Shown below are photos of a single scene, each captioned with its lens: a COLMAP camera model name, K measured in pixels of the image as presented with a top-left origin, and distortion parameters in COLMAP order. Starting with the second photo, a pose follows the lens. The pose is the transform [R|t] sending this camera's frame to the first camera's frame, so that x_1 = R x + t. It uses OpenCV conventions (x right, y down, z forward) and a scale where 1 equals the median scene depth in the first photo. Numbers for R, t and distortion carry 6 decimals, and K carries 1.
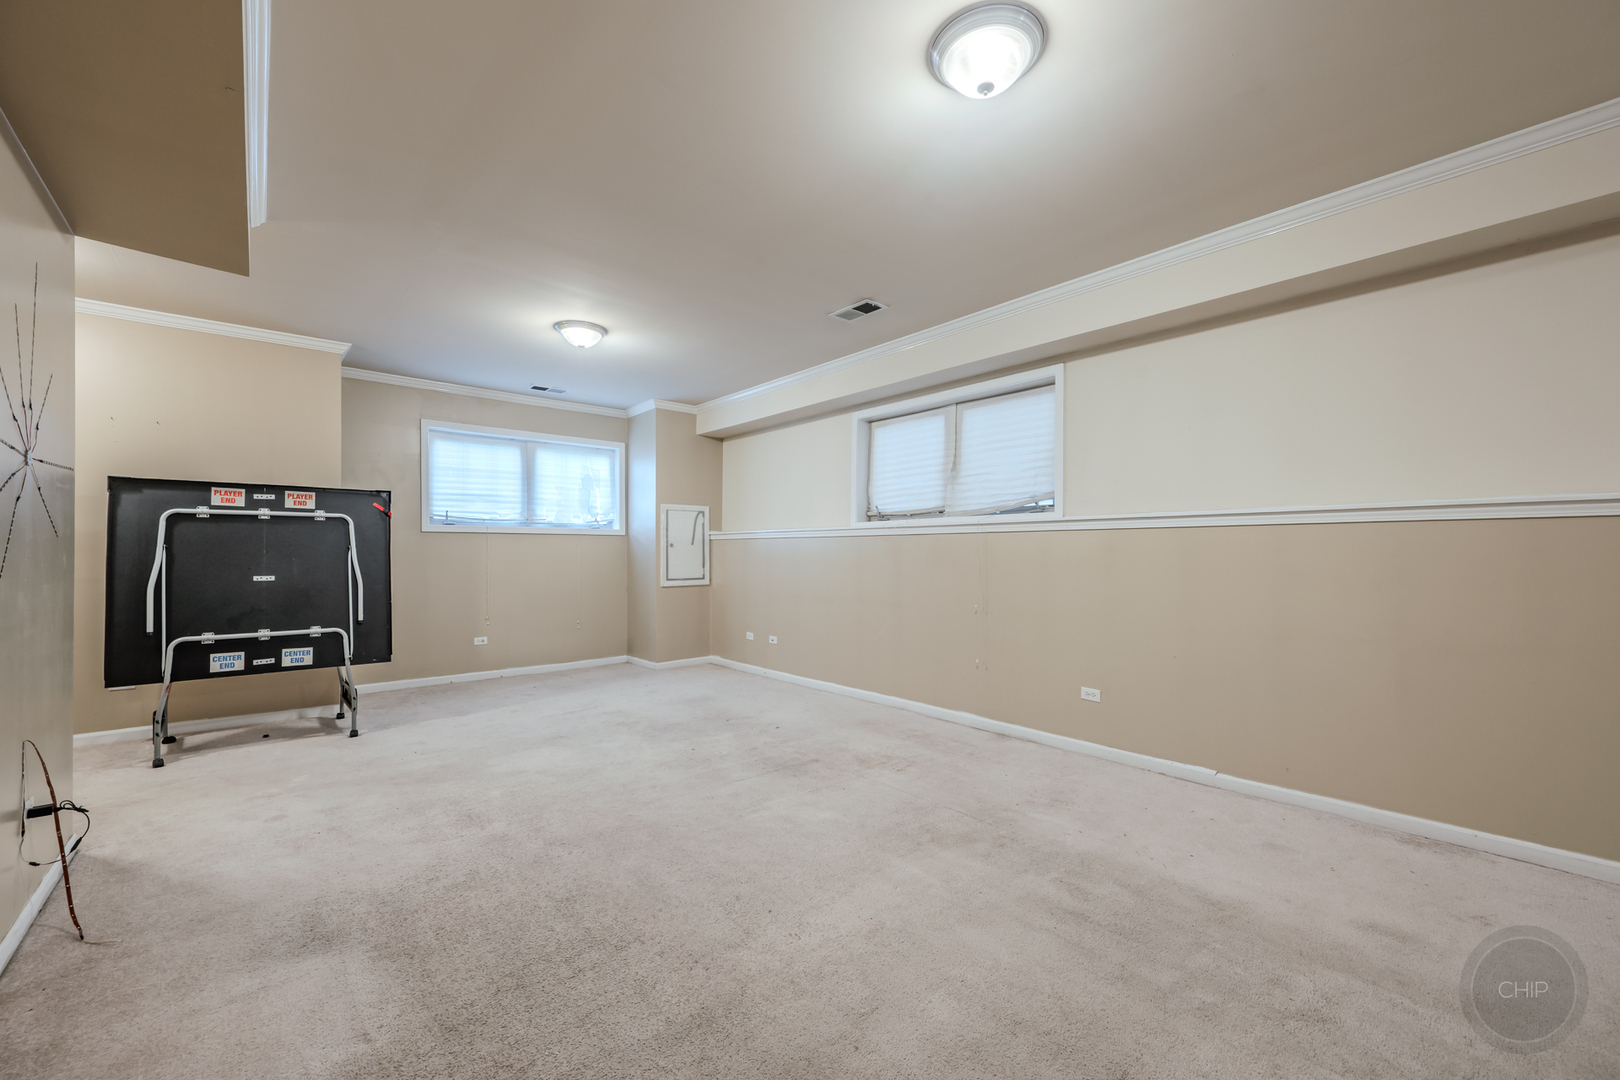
lens RADIAL K [[639.8, 0, 815.3], [0, 639.8, 546.2], [0, 0, 1]] dist [-0.000518, 0.000359]
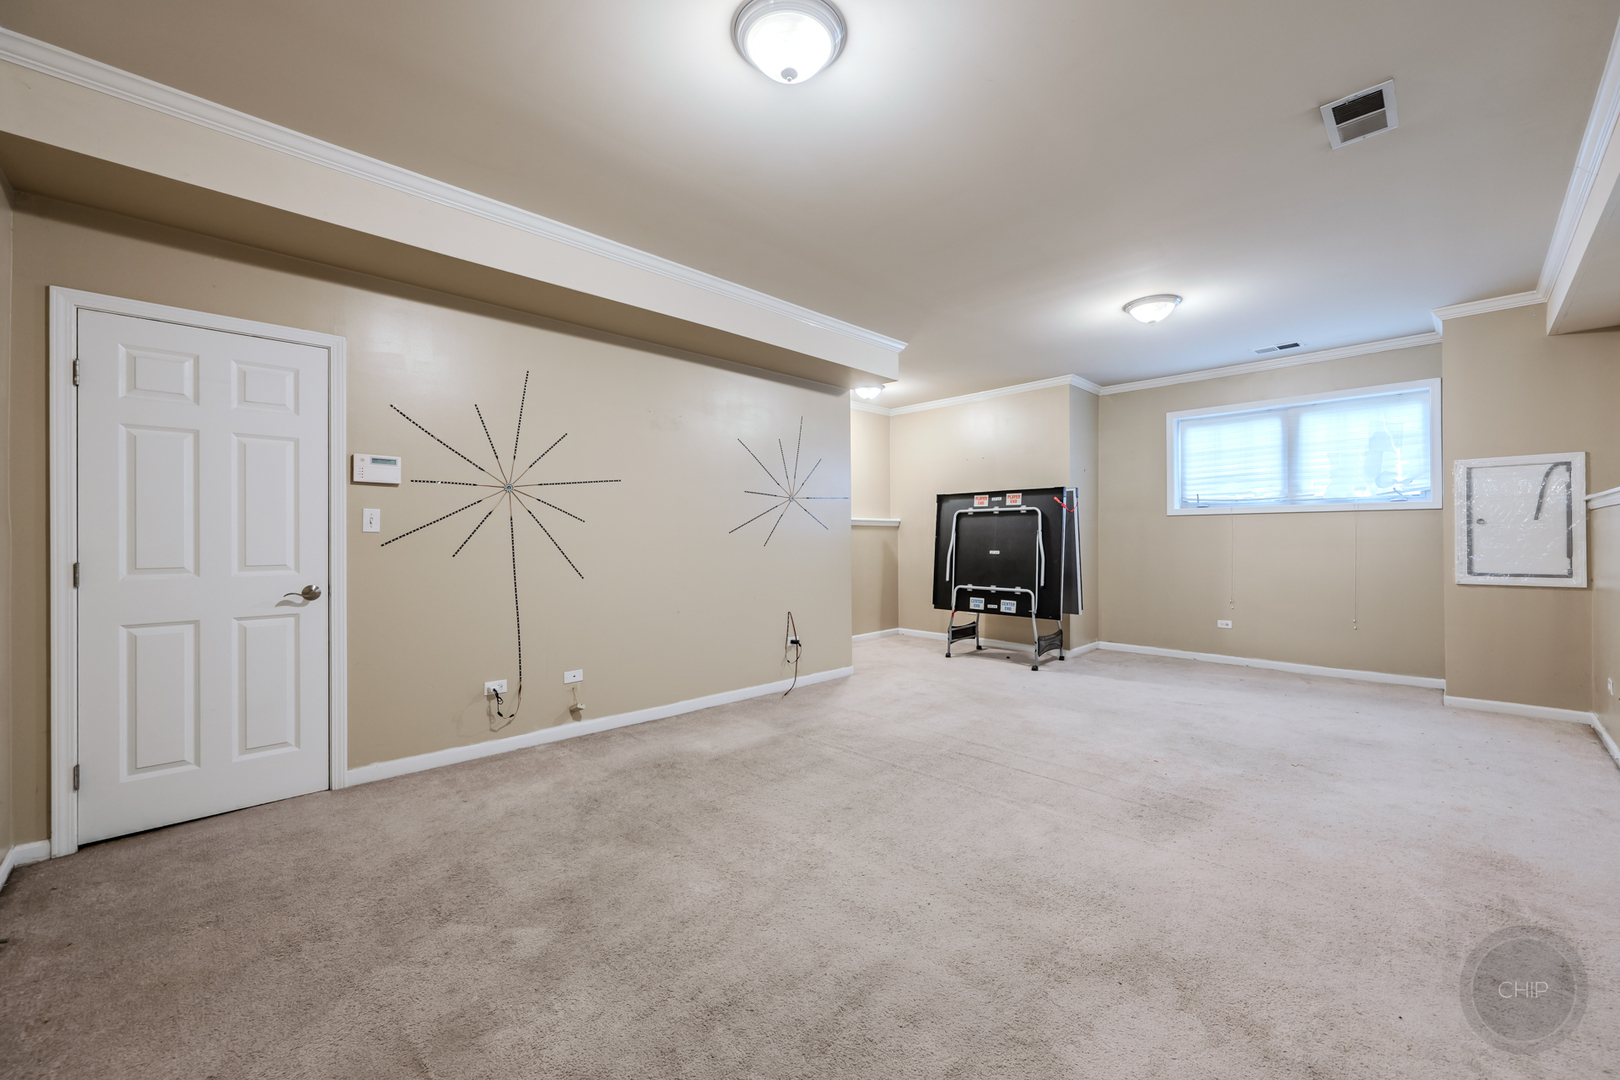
lens RADIAL K [[638.8, 0, 824.6], [0, 638.8, 533.7], [0, 0, 1]] dist [-0.001944, 0.000131]
pose [[0.067425, -0.005390, -0.997710, 0.569857], [0.015139, 0.999876, -0.004379, 0.005454], [0.997609, -0.014809, 0.067499, 0.439775]]
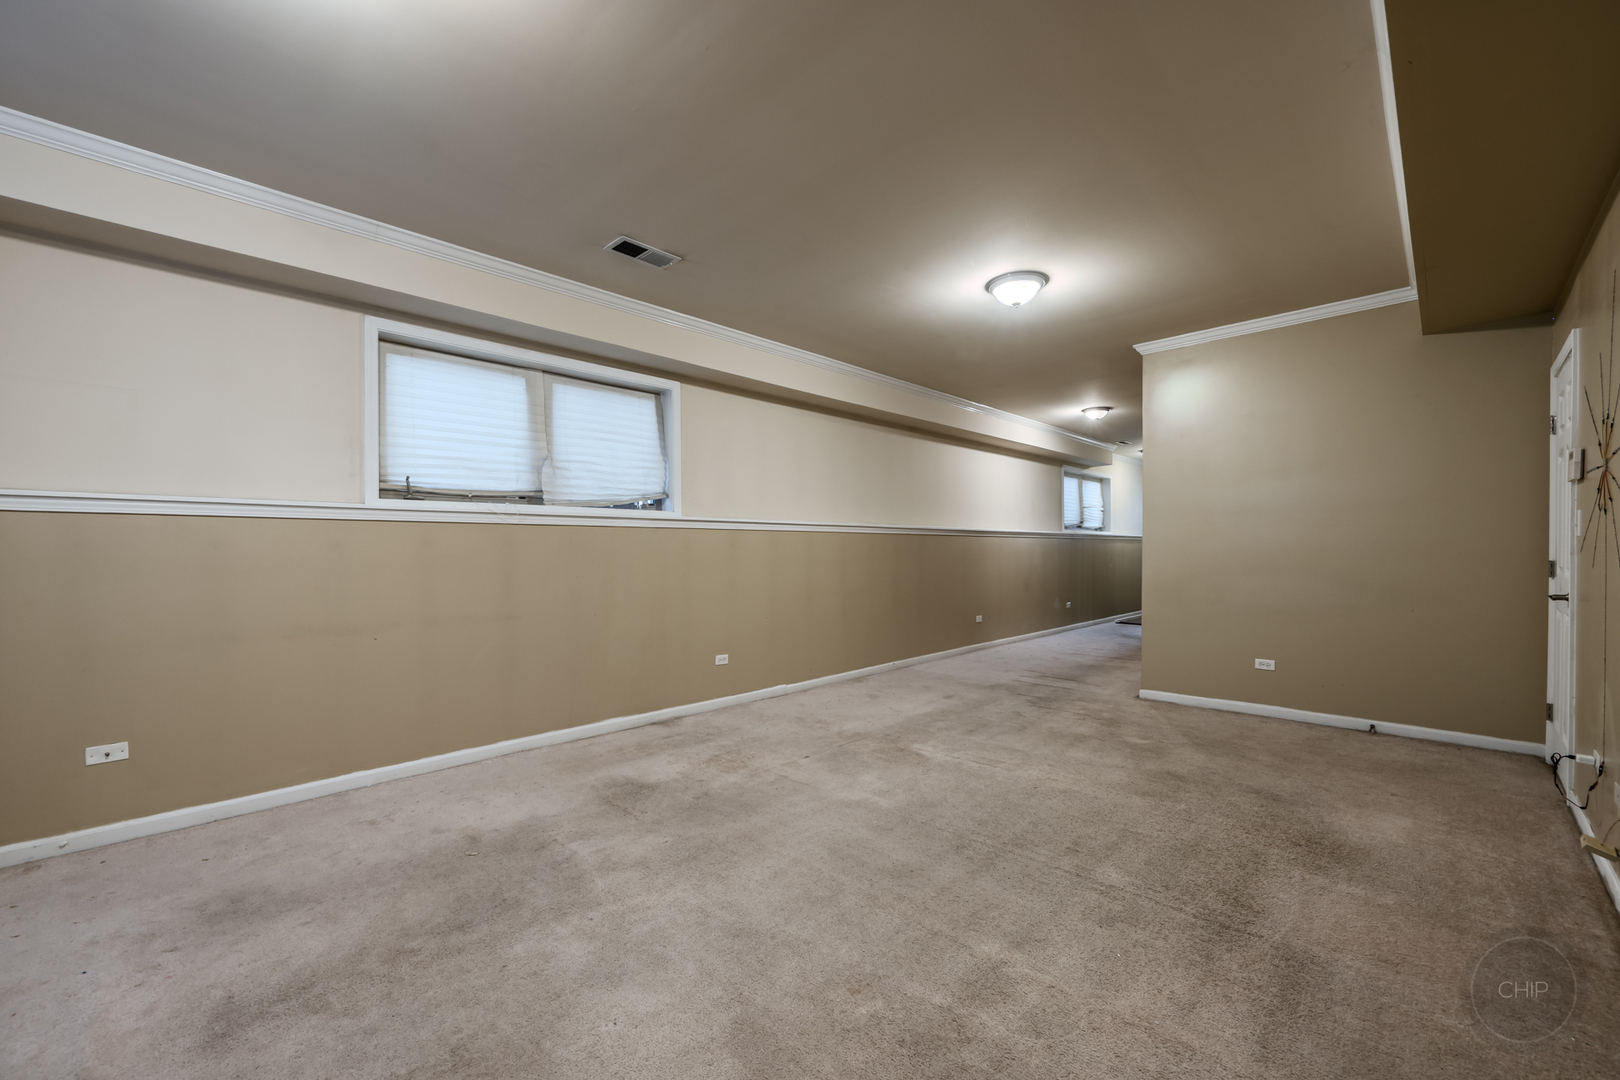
lens RADIAL K [[648.2, 0, 813.1], [0, 648.2, 550.1], [0, 0, 1]] dist [-0.002015, -0.000501]
pose [[-0.075709, -0.003208, 0.997125, -0.734653], [-0.006910, 0.999973, 0.002692, 0.009412], [-0.997106, -0.006687, -0.075729, 0.784769]]
